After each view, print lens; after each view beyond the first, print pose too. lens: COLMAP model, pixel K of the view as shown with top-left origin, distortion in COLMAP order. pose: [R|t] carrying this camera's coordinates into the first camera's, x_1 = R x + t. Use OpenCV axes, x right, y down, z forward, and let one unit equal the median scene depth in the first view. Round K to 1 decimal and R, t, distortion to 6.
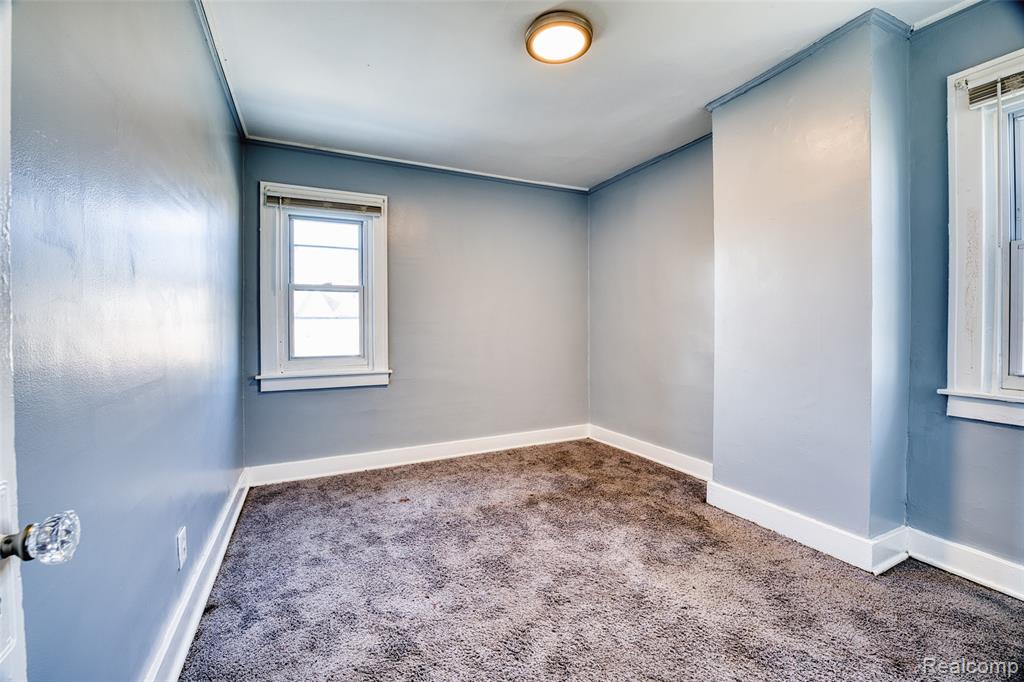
lens RADIAL K [[419.1, 0, 503.4], [0, 419.1, 334.2], [0, 0, 1]] dist [-0.015152, 0.000212]
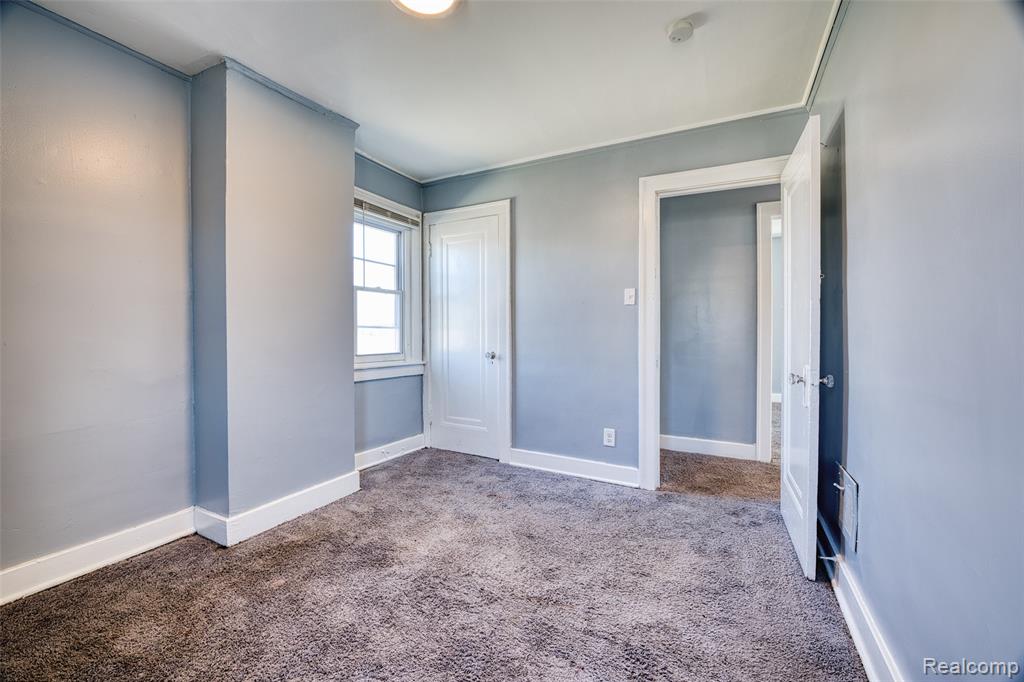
lens RADIAL K [[419.1, 0, 503.4], [0, 419.1, 334.2], [0, 0, 1]] dist [-0.015152, 0.000212]
pose [[-0.596620, -0.002800, 0.802519, -0.593336], [0.014514, 0.999793, 0.014278, -0.014942], [-0.802393, 0.020167, -0.596456, 1.301855]]
